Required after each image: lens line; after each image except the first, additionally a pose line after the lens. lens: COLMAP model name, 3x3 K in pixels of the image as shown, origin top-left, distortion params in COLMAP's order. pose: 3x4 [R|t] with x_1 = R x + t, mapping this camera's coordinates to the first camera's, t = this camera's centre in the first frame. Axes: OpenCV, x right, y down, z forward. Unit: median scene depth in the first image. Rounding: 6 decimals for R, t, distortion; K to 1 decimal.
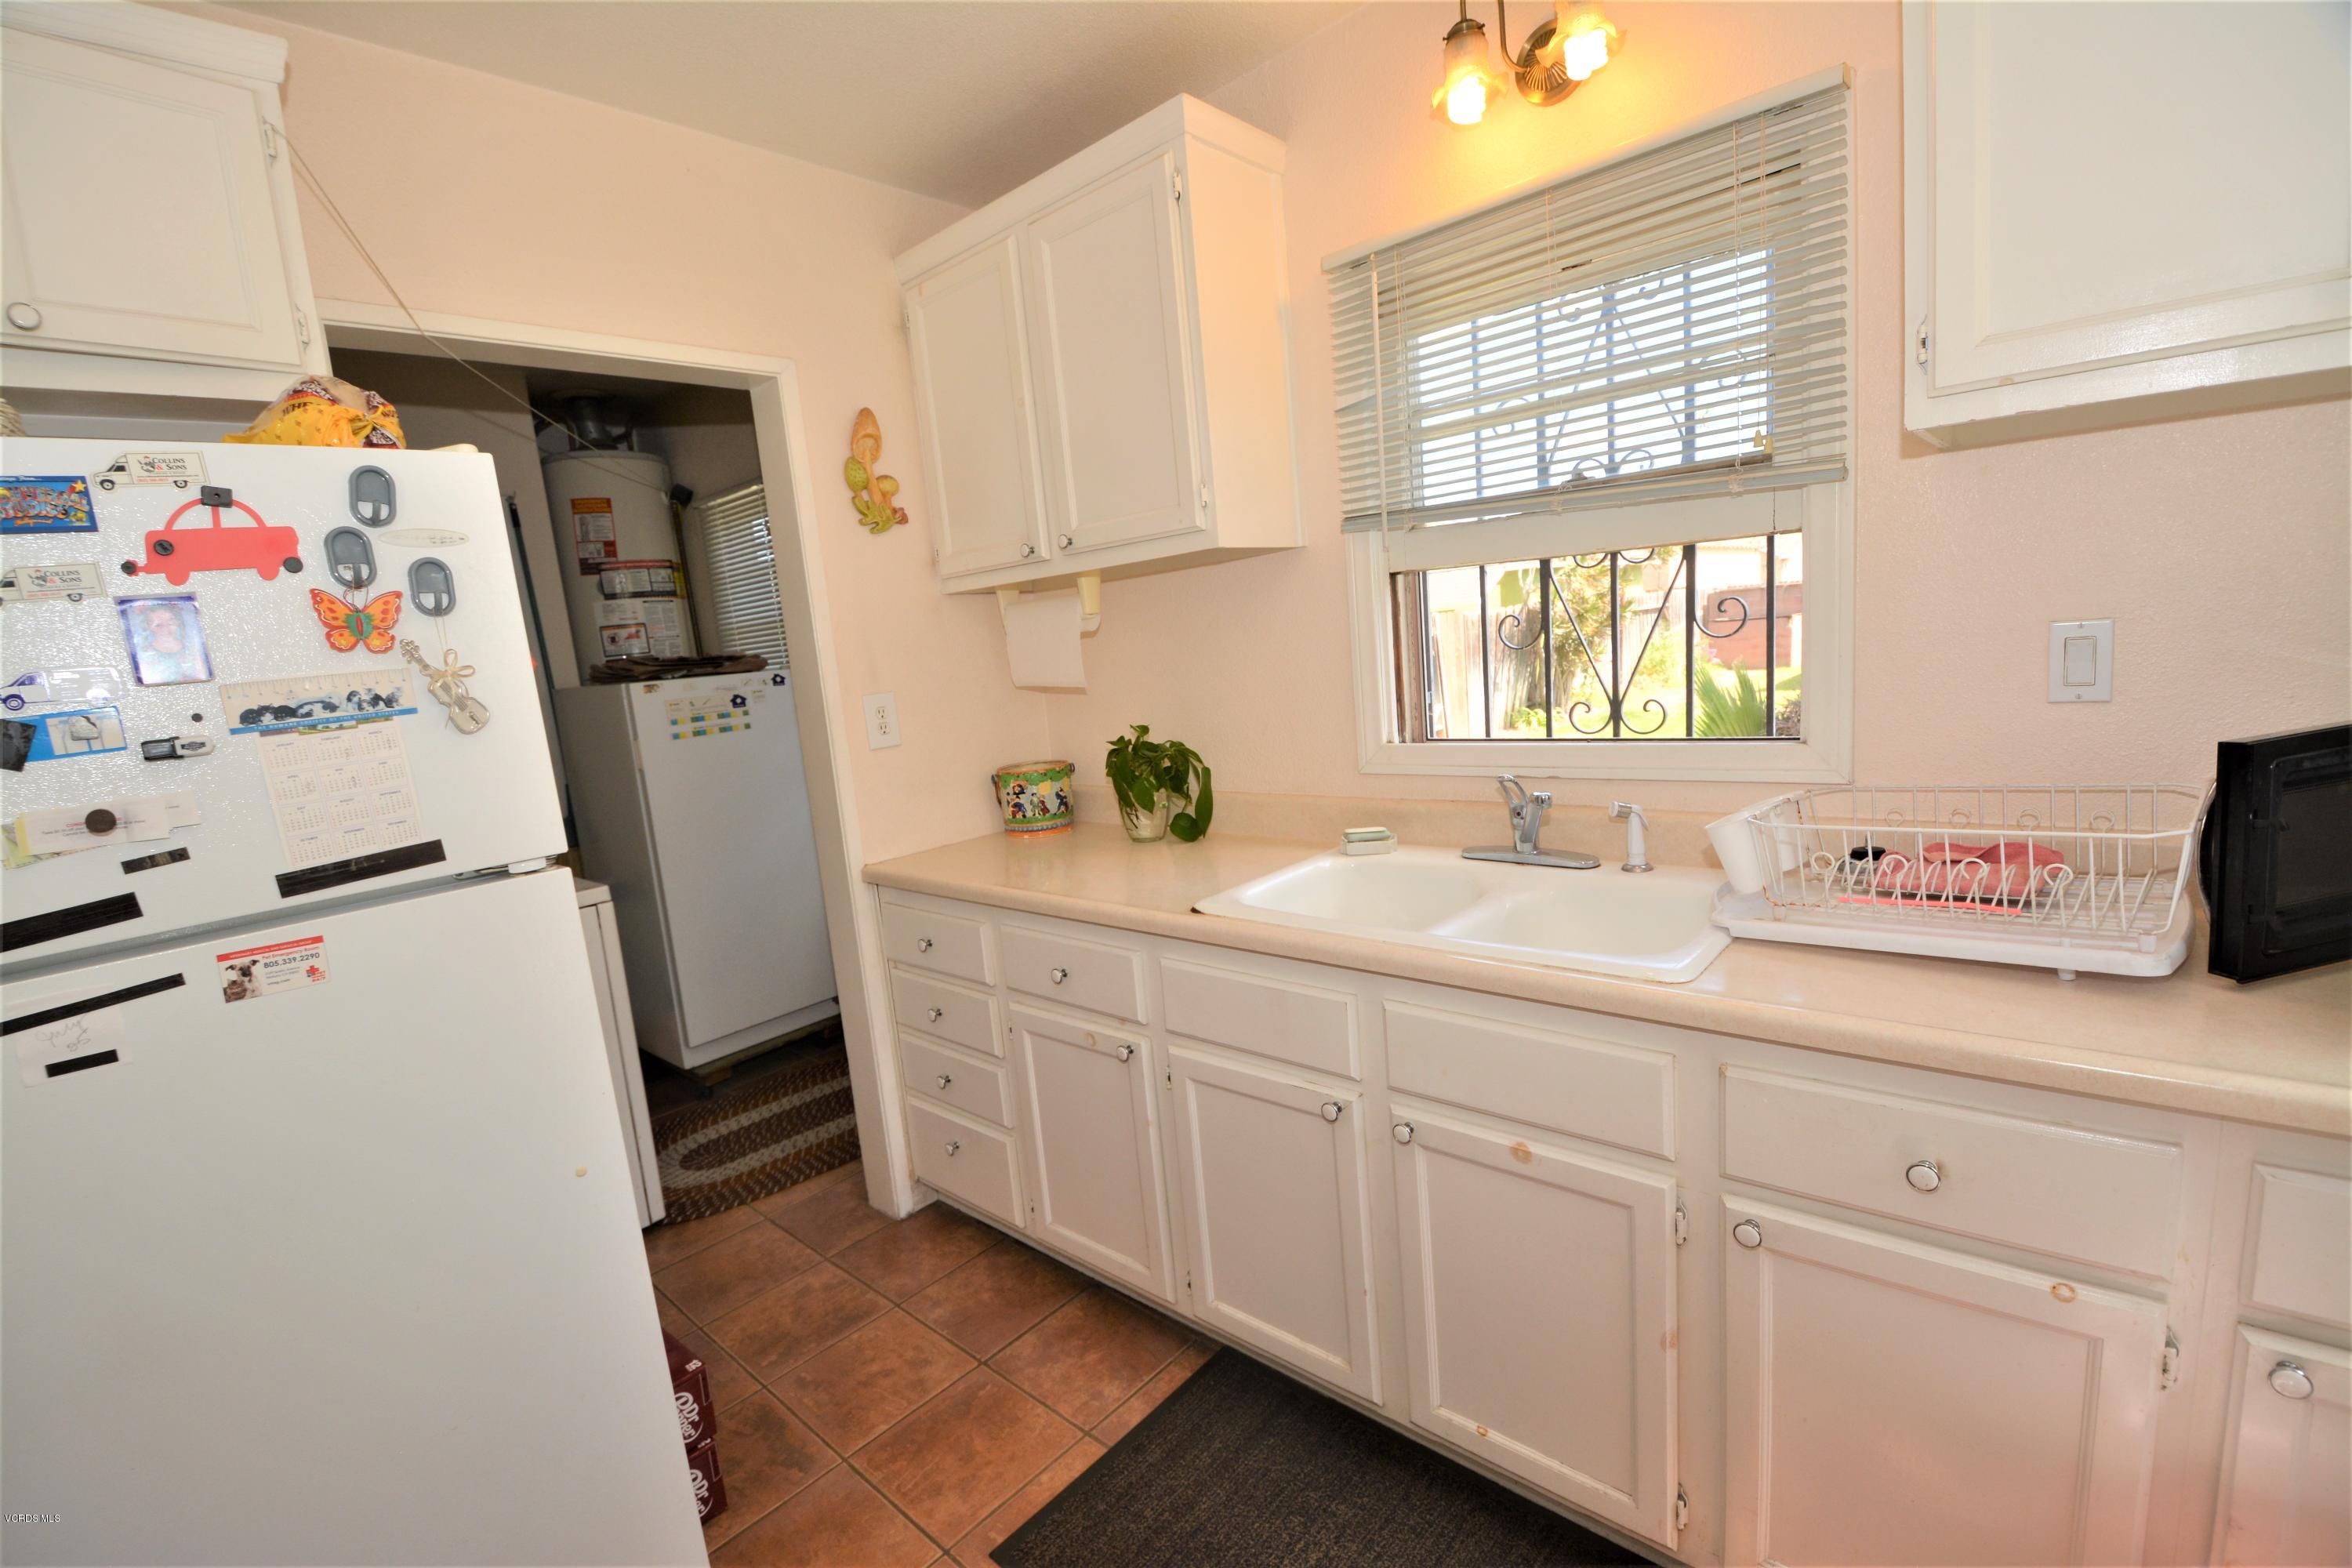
lens RADIAL K [[1027.2, 0, 1160.0], [0, 1027.2, 794.2], [0, 0, 1]] dist [0.002403, -0.014381]
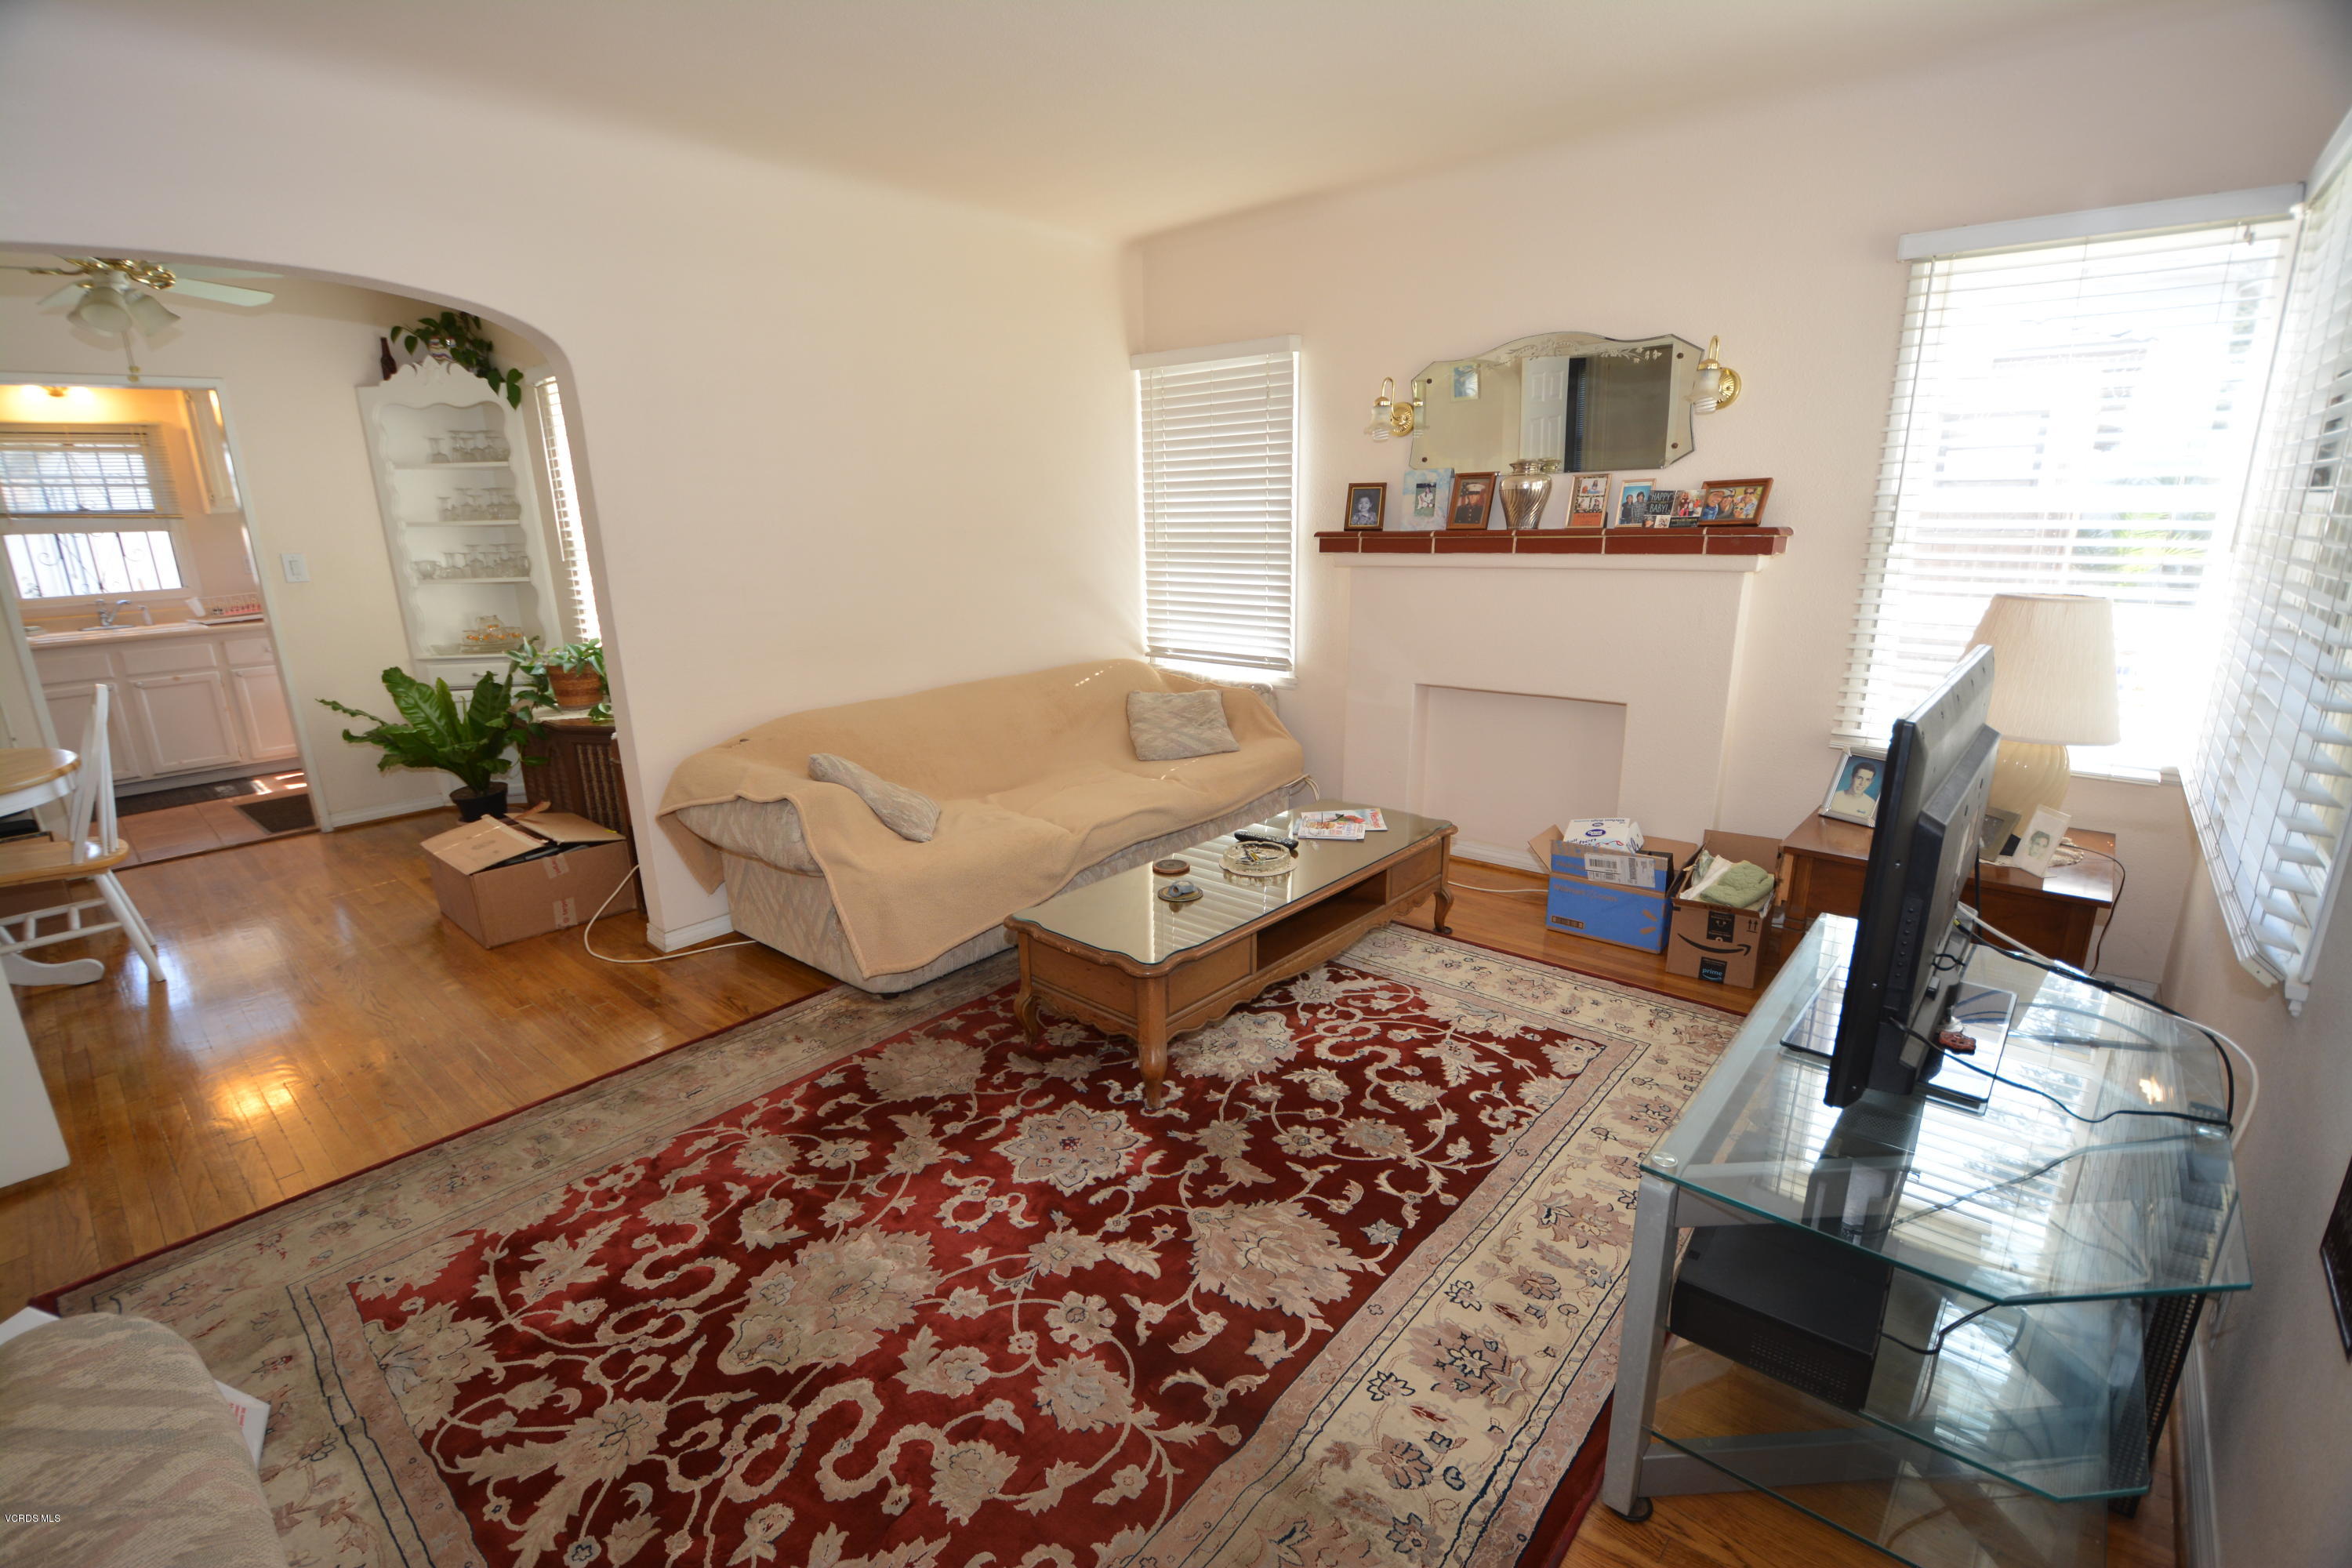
lens RADIAL K [[1027.2, 0, 1163.1], [0, 1027.2, 802.8], [0, 0, 1]] dist [0.002403, -0.014381]
pose [[-0.019291, -0.178473, 0.983756, -3.386837], [0.179466, 0.967339, 0.179014, 0.719631], [-0.983575, 0.180004, 0.013369, -2.545227]]
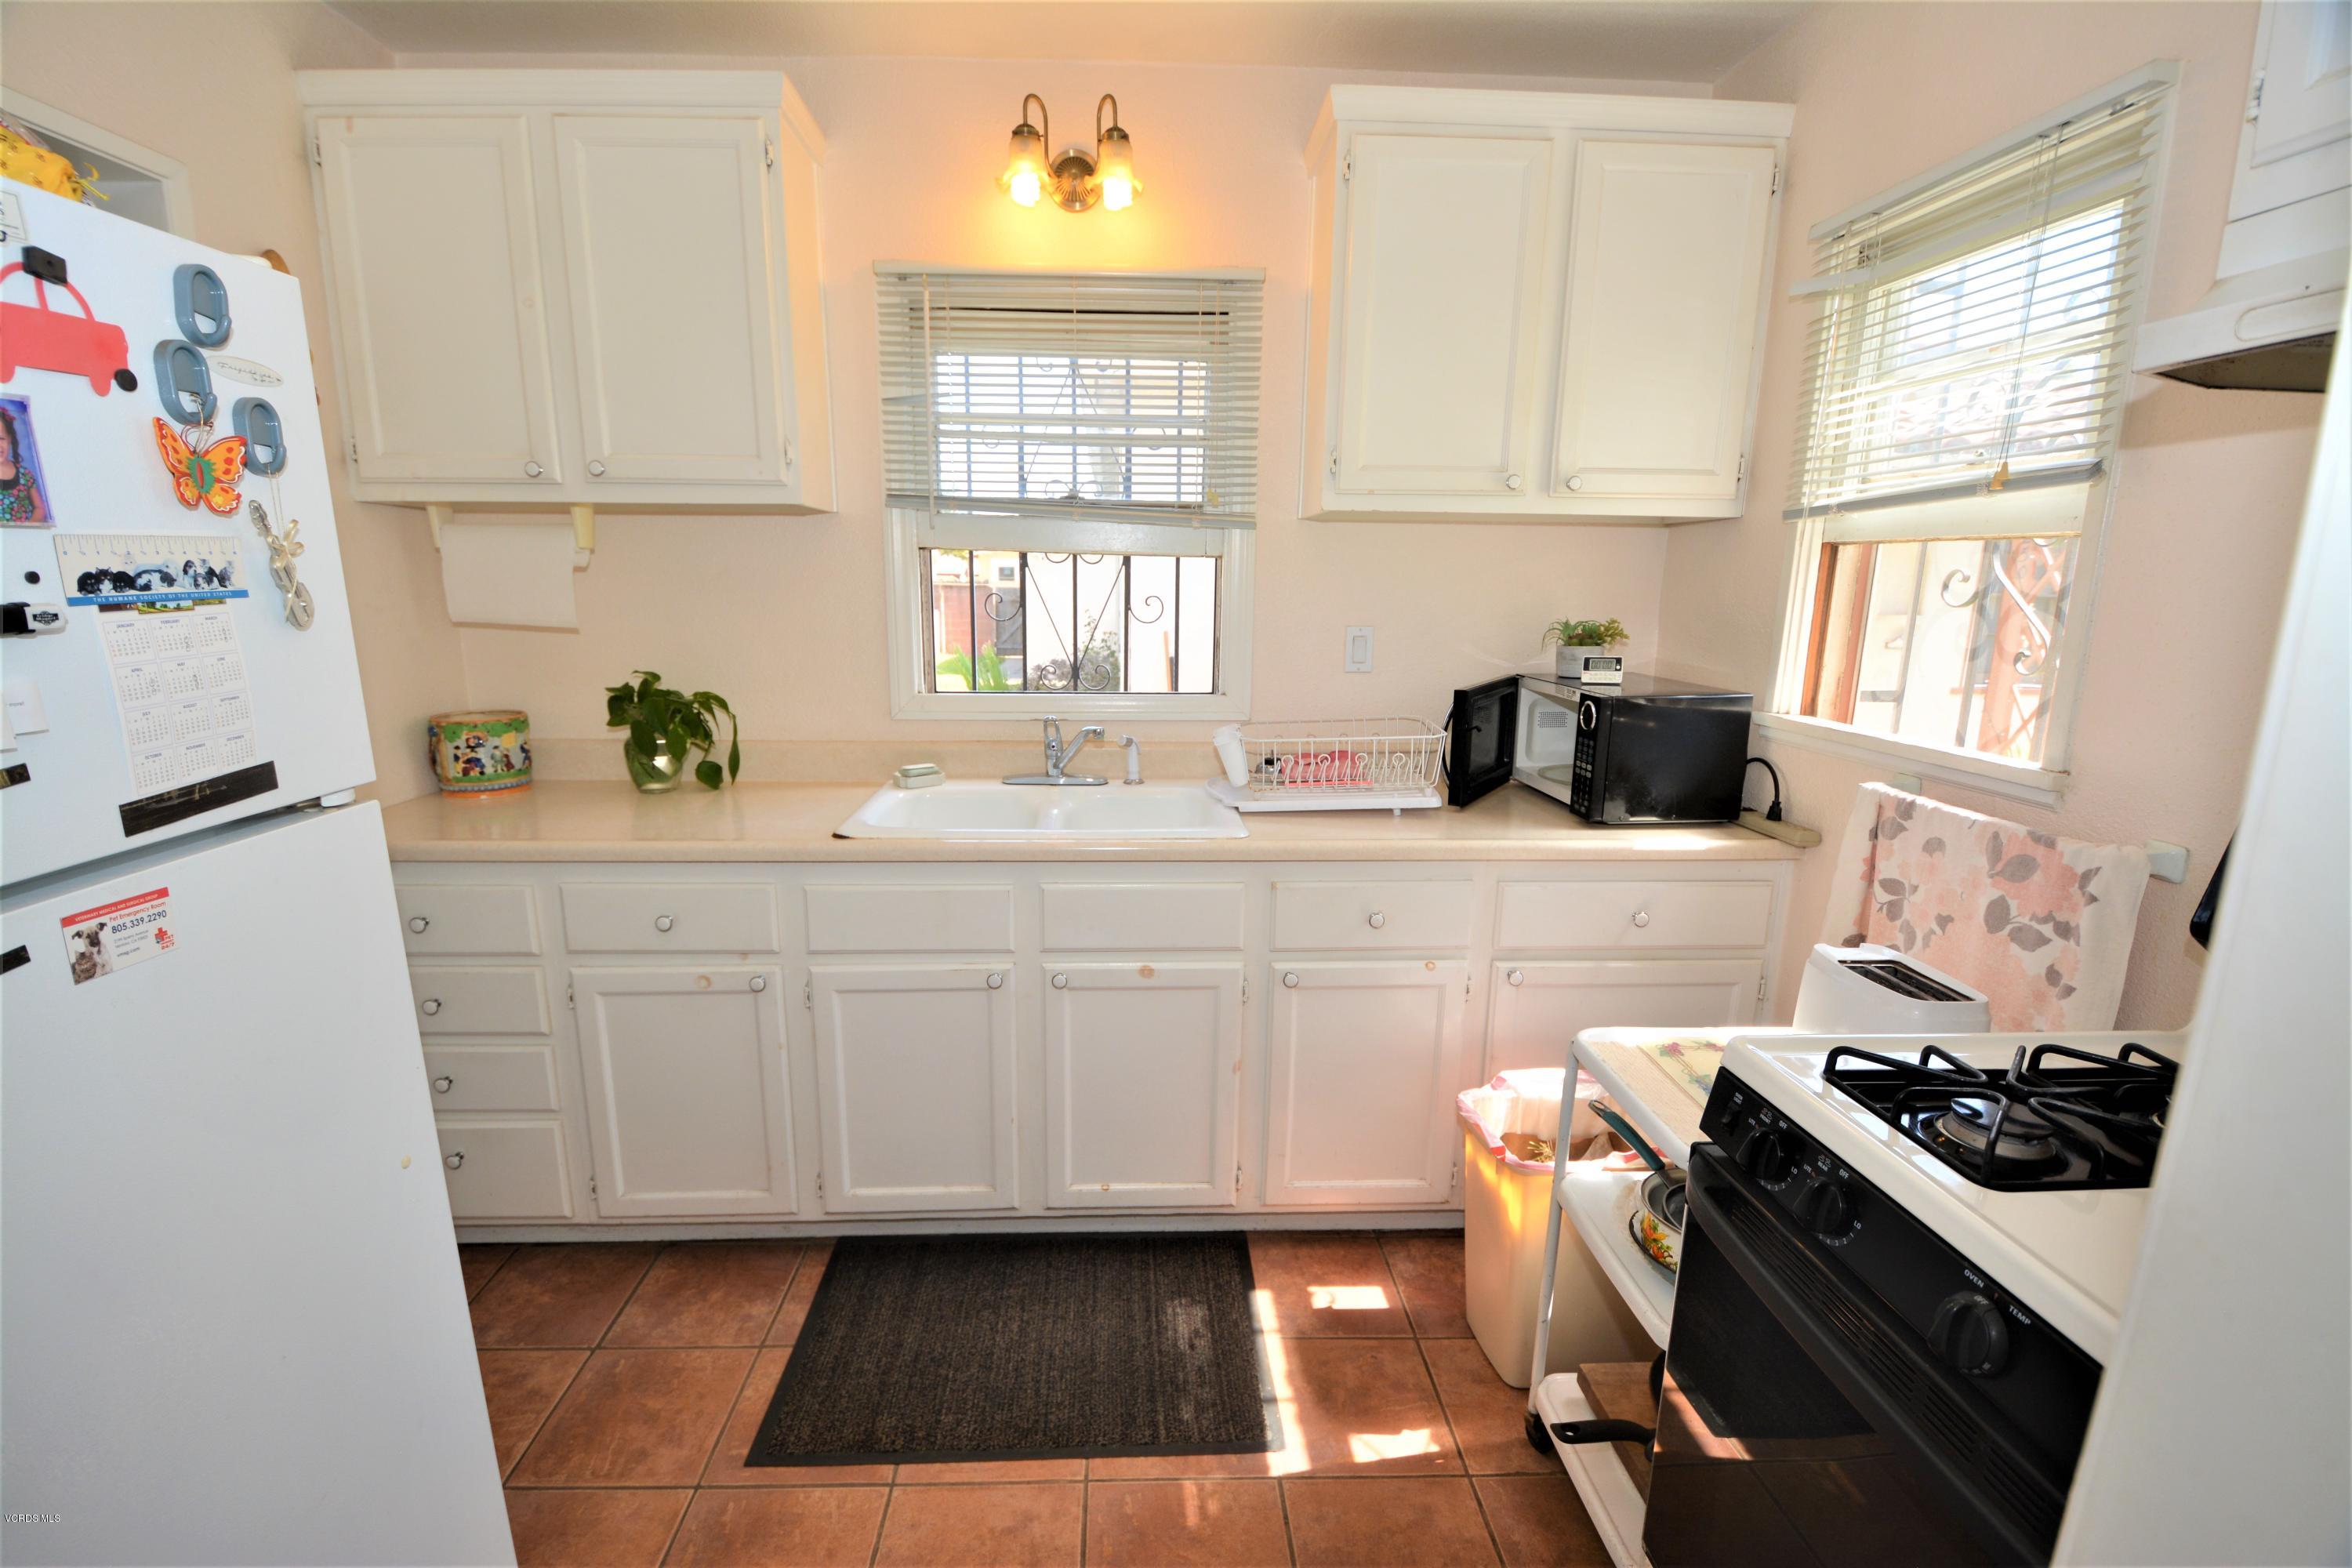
lens RADIAL K [[1027.2, 0, 1159.2], [0, 1027.2, 789.4], [0, 0, 1]] dist [0.002403, -0.014381]
pose [[0.701407, -0.043052, 0.711460, -0.562062], [0.032543, 0.999068, 0.028372, 0.046970], [-0.712018, 0.003252, 0.702154, -0.021037]]
